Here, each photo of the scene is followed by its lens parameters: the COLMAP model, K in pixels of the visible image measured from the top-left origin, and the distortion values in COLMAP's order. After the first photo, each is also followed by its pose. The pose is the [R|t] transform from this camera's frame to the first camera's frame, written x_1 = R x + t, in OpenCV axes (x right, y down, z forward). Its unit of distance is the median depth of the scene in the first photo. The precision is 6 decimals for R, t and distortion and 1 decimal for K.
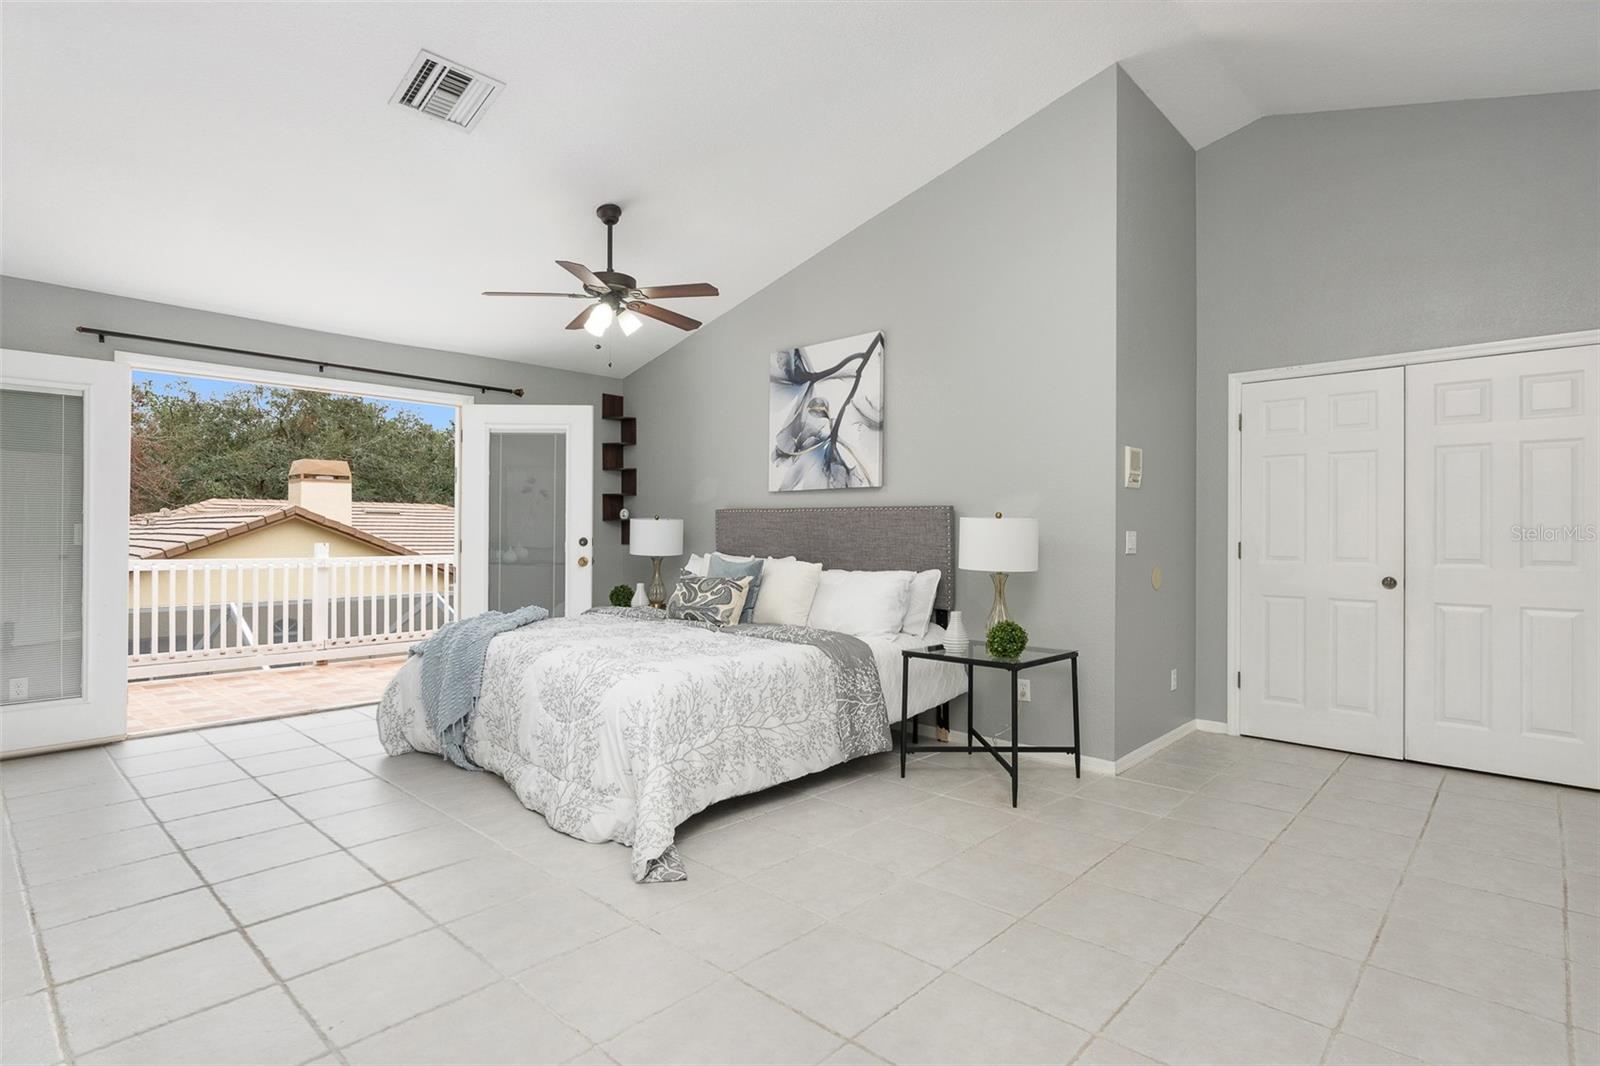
lens RADIAL K [[807.9, 0, 847.8], [0, 807.9, 523.4], [0, 0, 1]] dist [-0.003440, -0.000307]
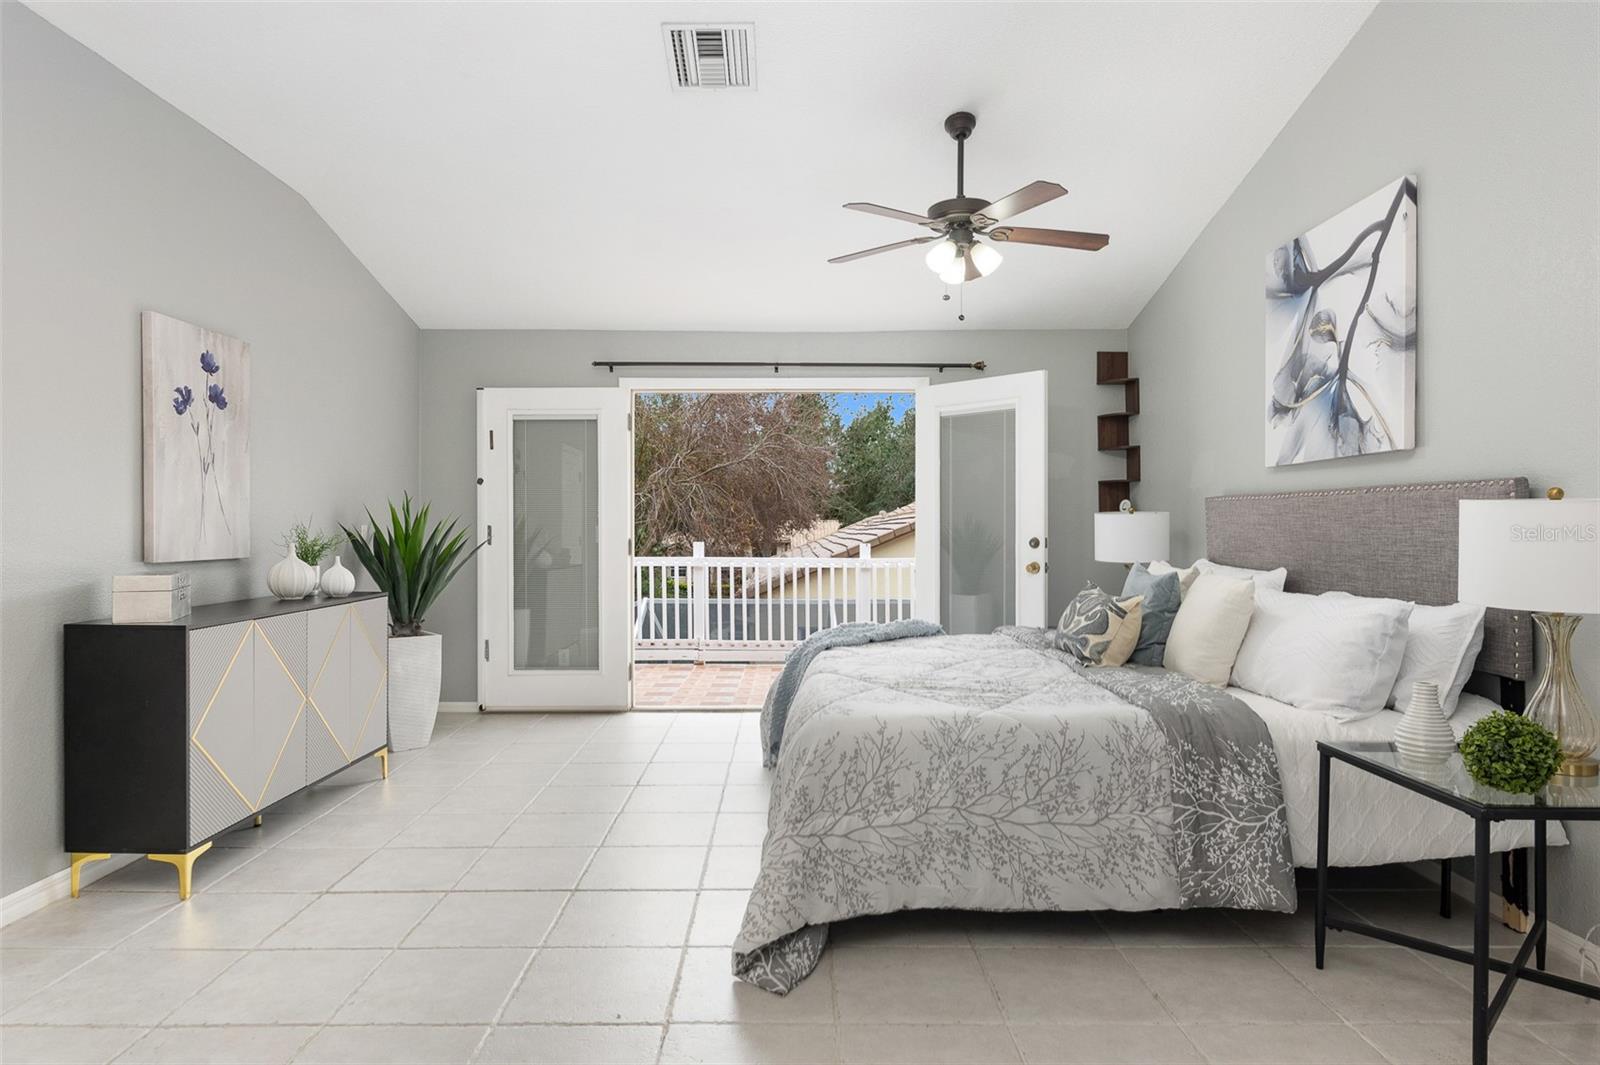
lens RADIAL K [[960.0, 0, 793.3], [0, 960.0, 524.4], [0, 0, 1]] dist [-0.005281, 0.000851]
pose [[0.660059, -0.009231, -0.751157, 0.258020], [0.012777, 0.999918, -0.001060, 0.002604], [0.751105, -0.008897, 0.660122, 0.228357]]
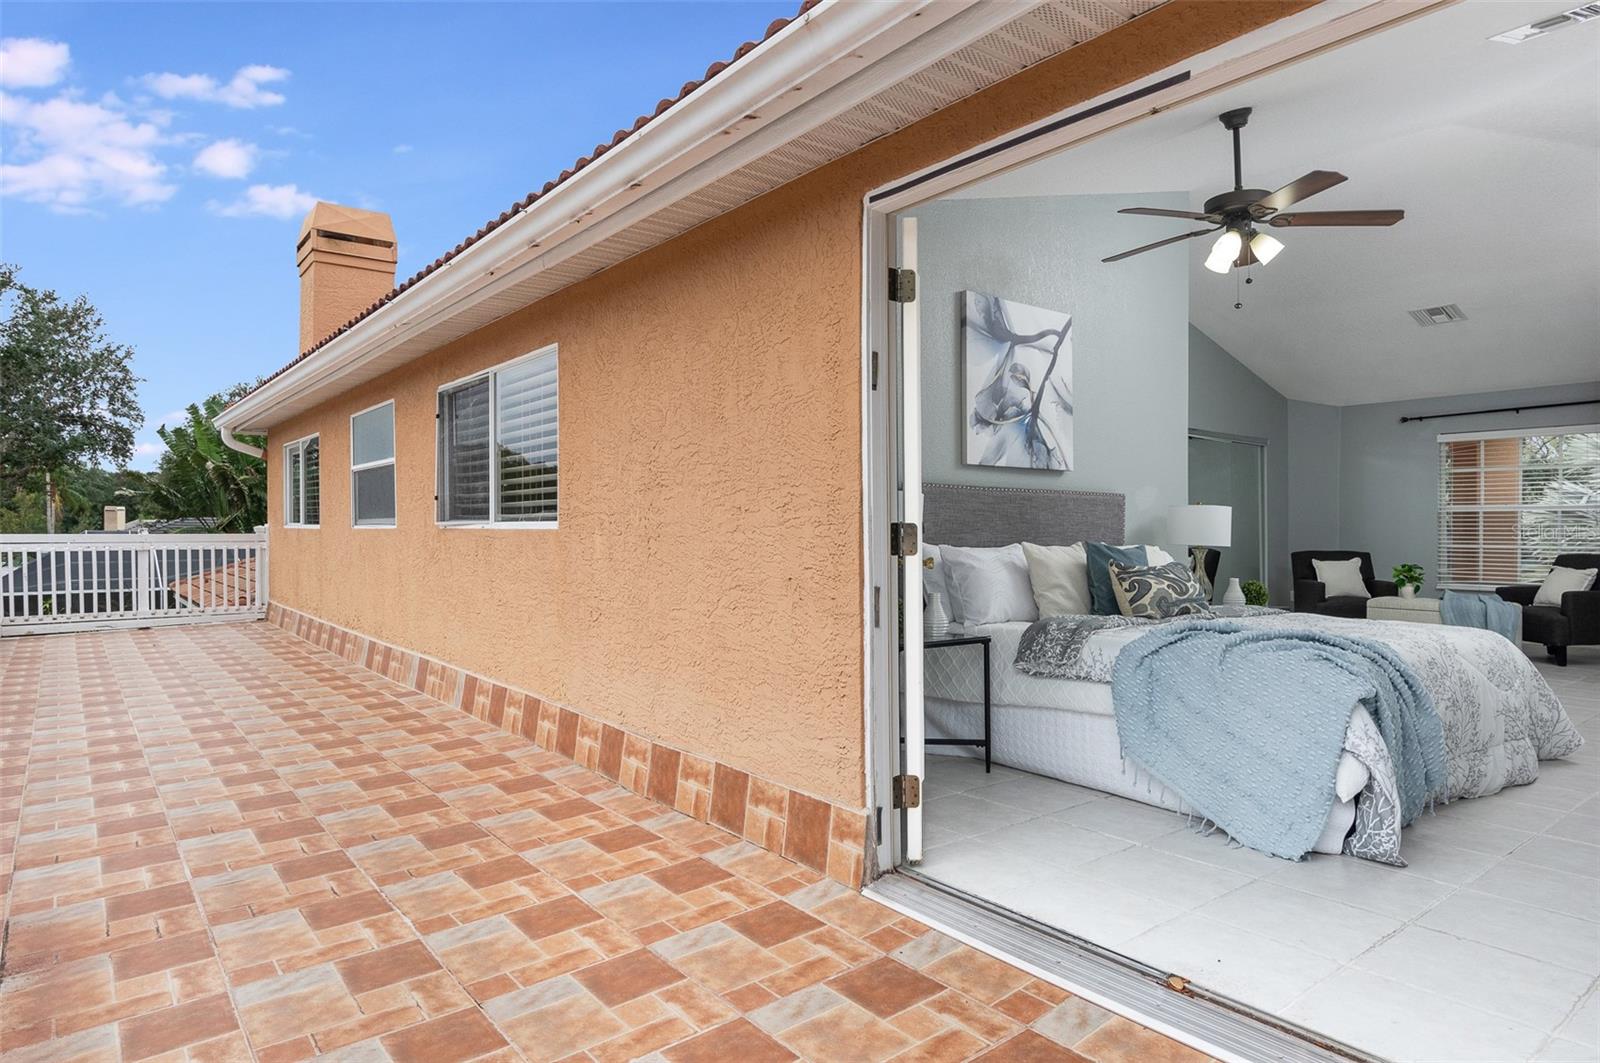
lens RADIAL K [[960.0, 0, 804.1], [0, 960.0, 529.6], [0, 0, 1]] dist [-0.005281, 0.000851]
pose [[0.174766, -0.006441, 0.984589, -1.181732], [-0.014369, 0.999855, 0.009091, 0.020898], [-0.984505, -0.015736, 0.174648, 1.109402]]
